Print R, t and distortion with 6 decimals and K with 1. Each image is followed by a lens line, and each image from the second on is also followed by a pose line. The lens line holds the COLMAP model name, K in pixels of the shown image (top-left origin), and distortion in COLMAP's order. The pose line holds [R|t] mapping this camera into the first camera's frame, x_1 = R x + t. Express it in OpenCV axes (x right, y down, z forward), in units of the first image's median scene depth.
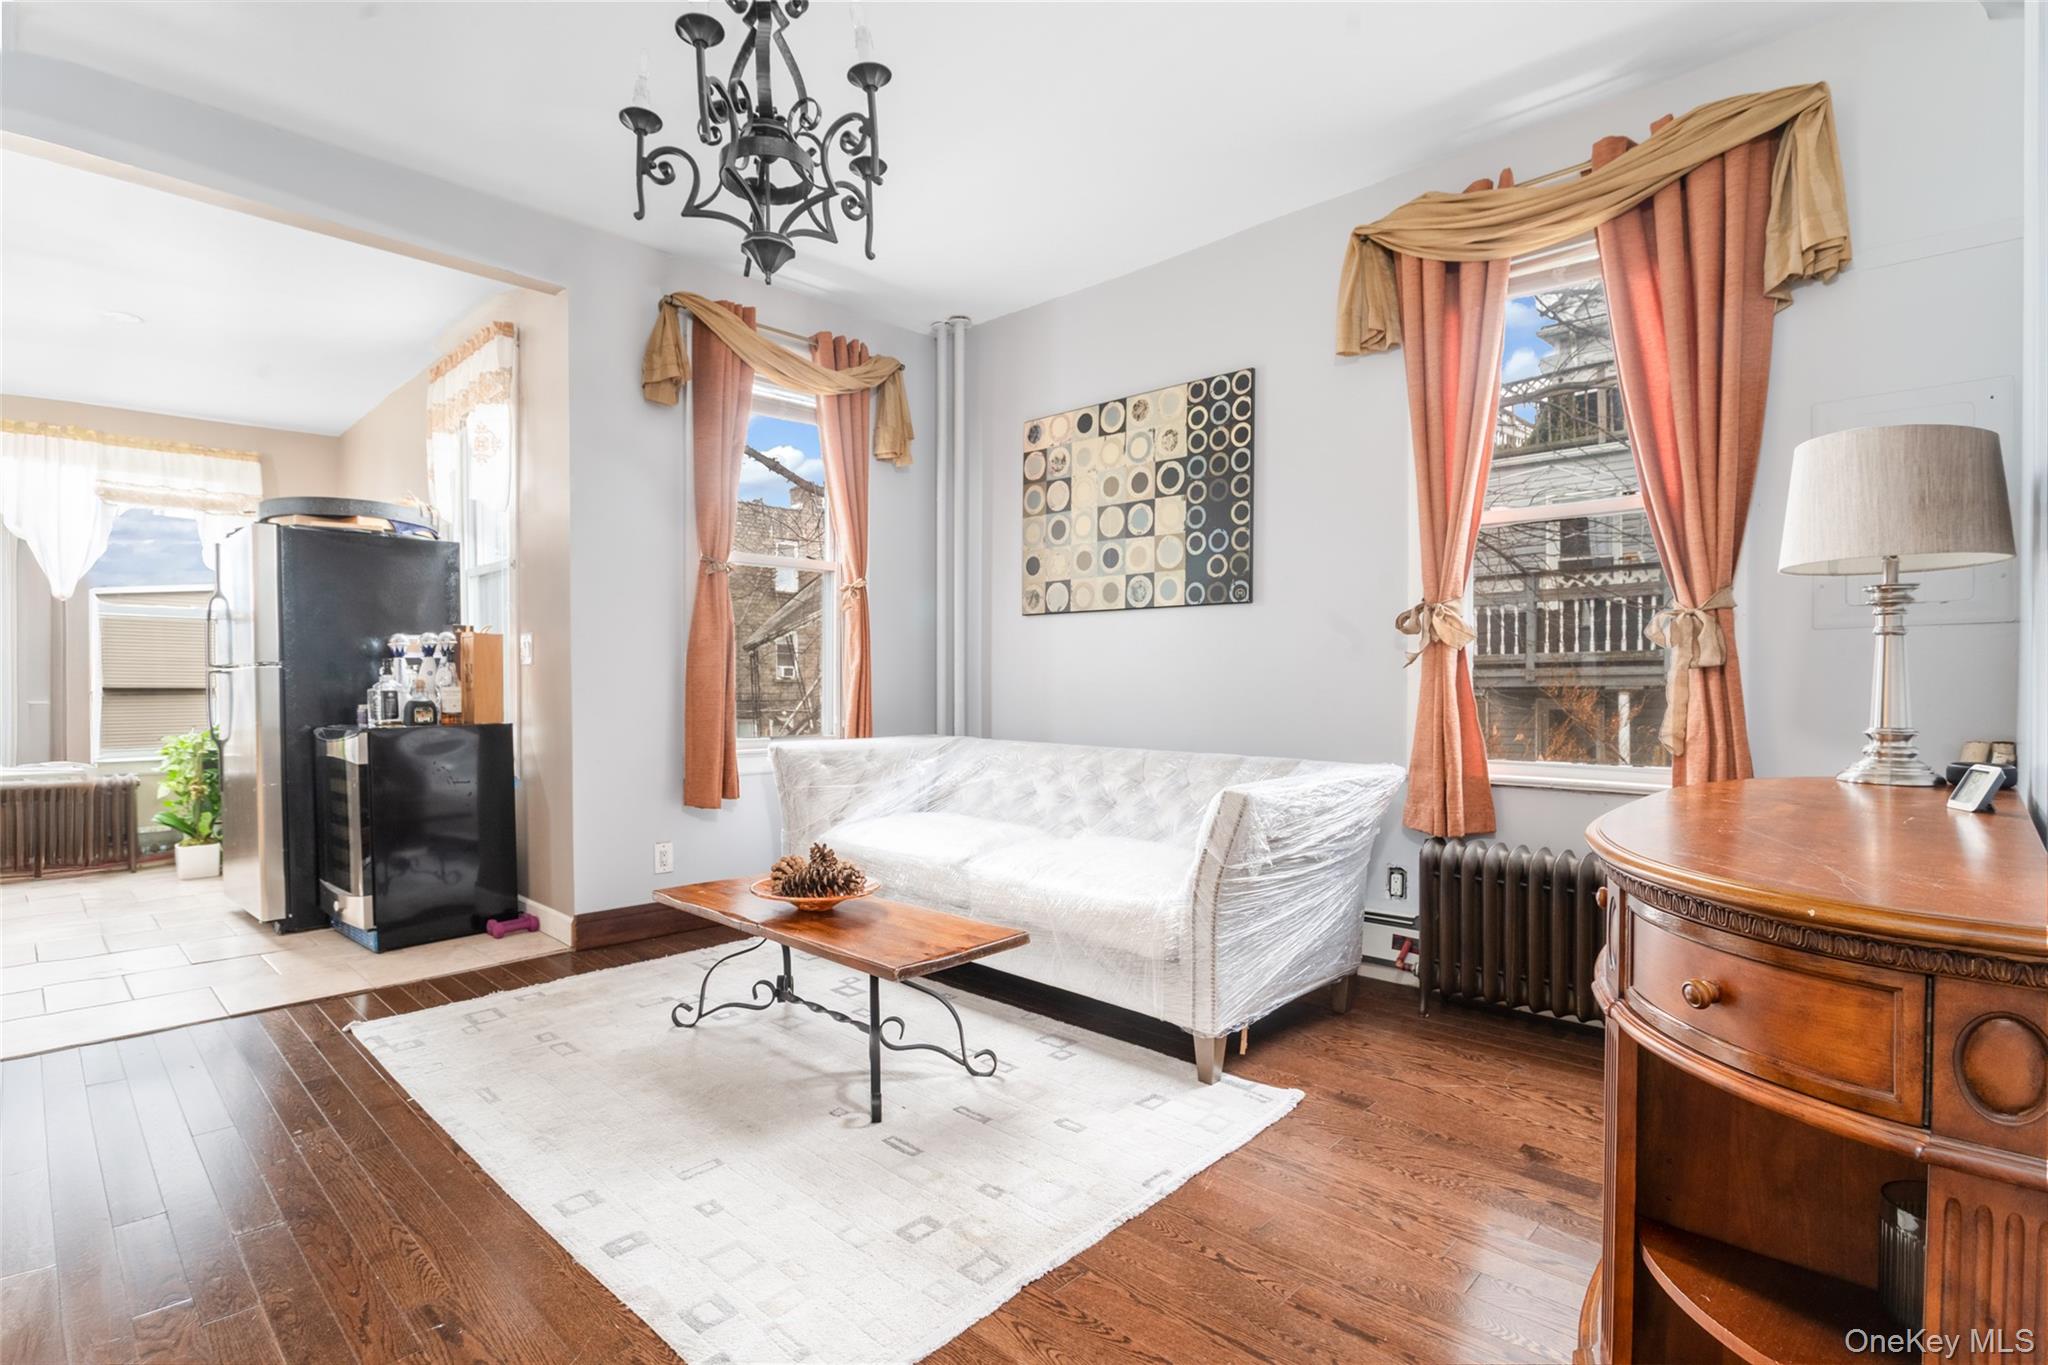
lens RADIAL K [[989.5, 0, 1003.0], [0, 989.5, 682.7], [0, 0, 1]] dist [0.000508, 0.001289]
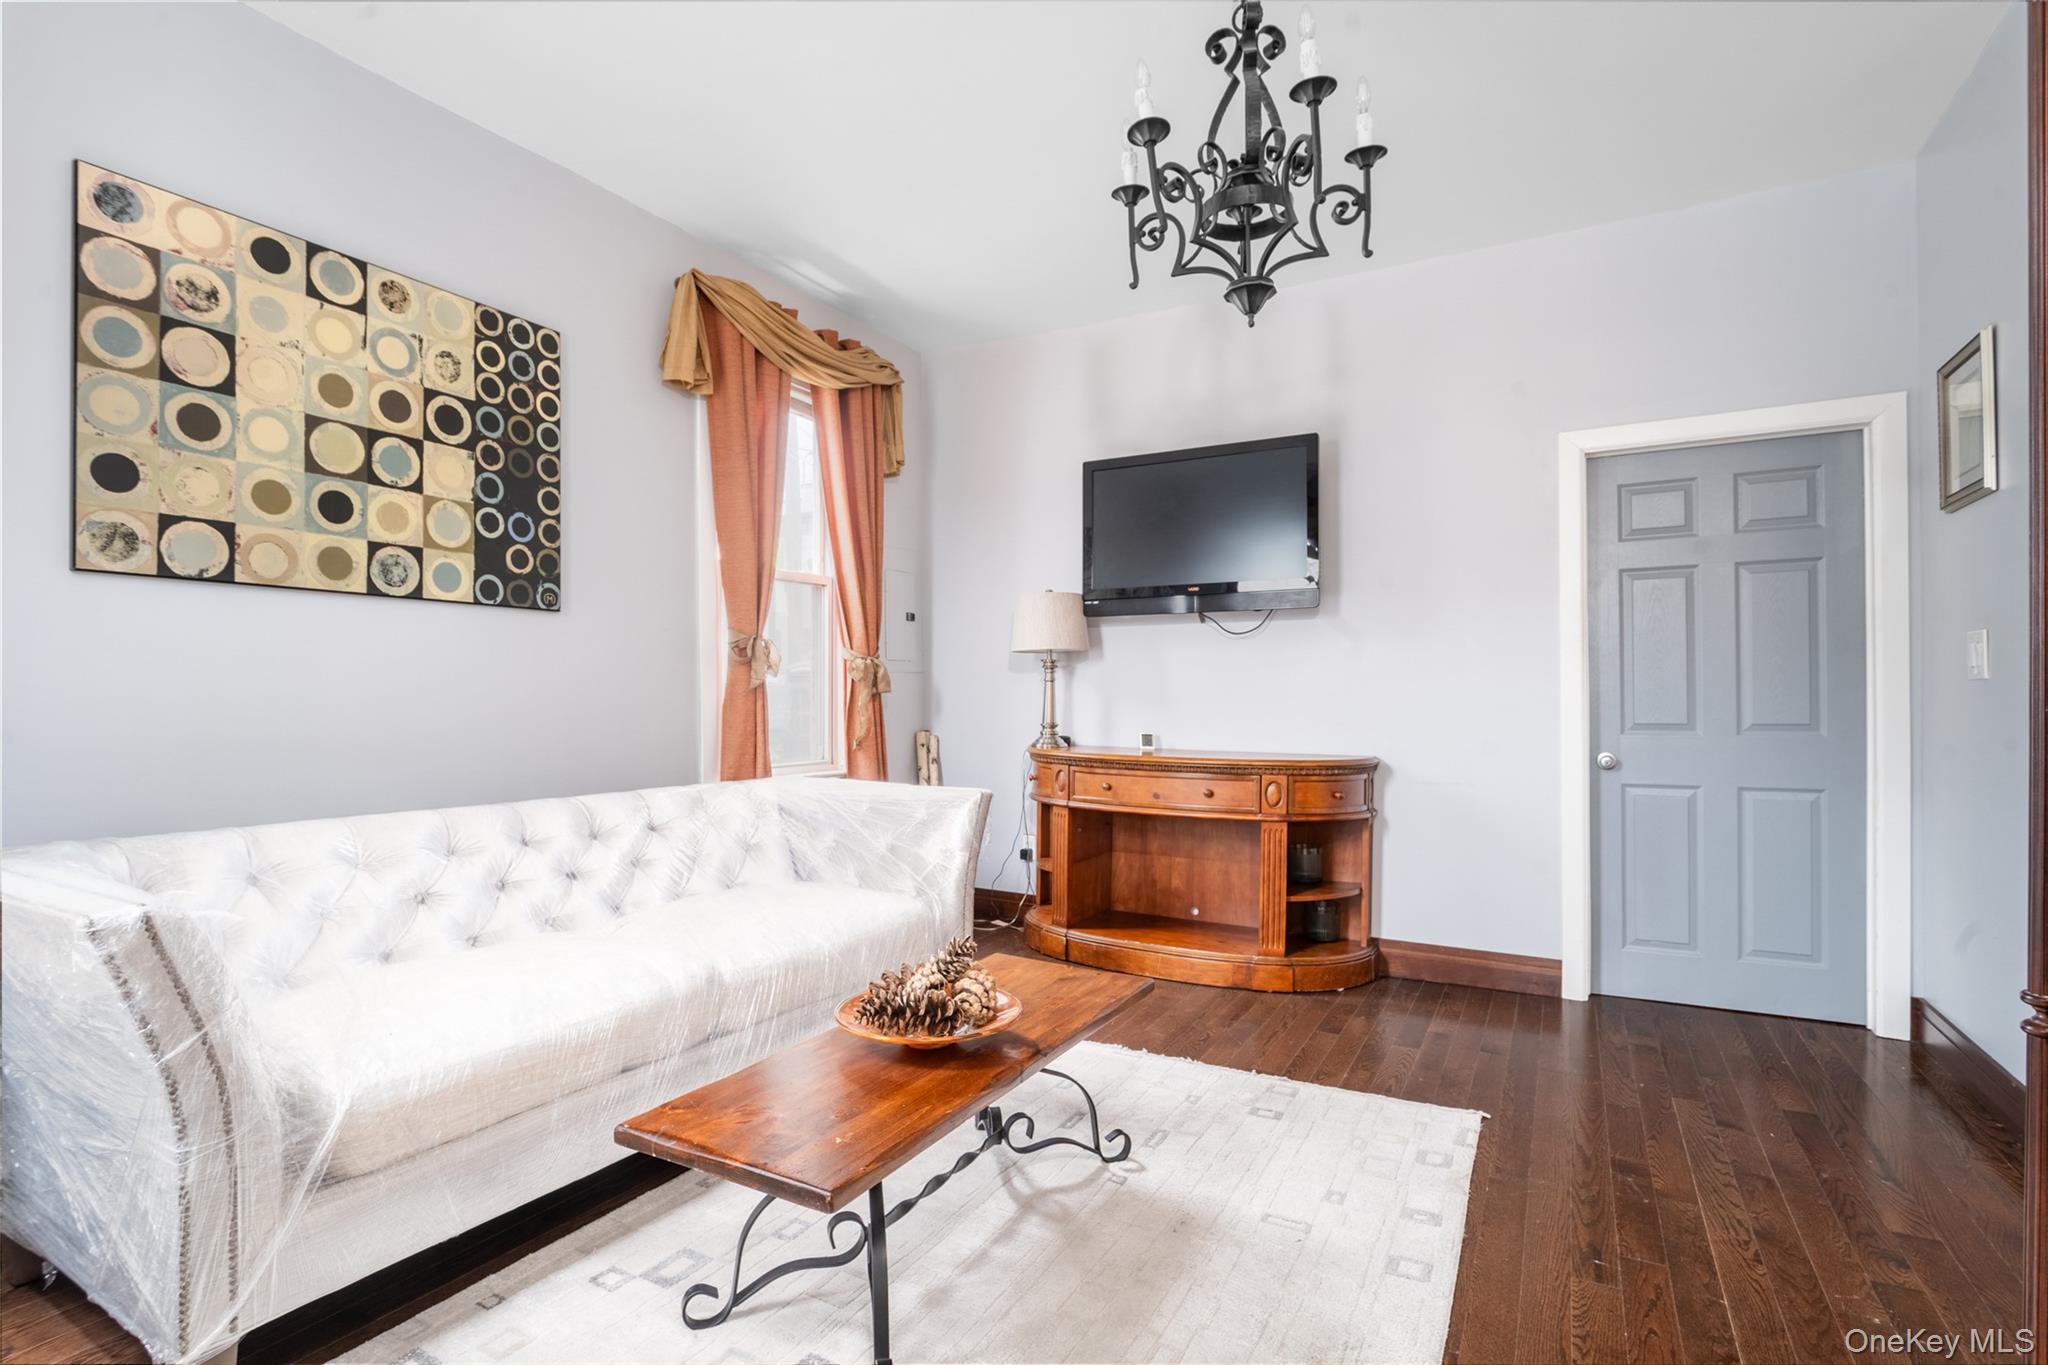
lens RADIAL K [[989.5, 0, 1003.3], [0, 989.5, 690.0], [0, 0, 1]] dist [0.000508, 0.001289]
pose [[-0.242690, 0.005289, 0.970090, -0.613958], [0.005970, 0.999974, -0.003959, -0.008199], [-0.970086, 0.004831, -0.242715, 0.786212]]
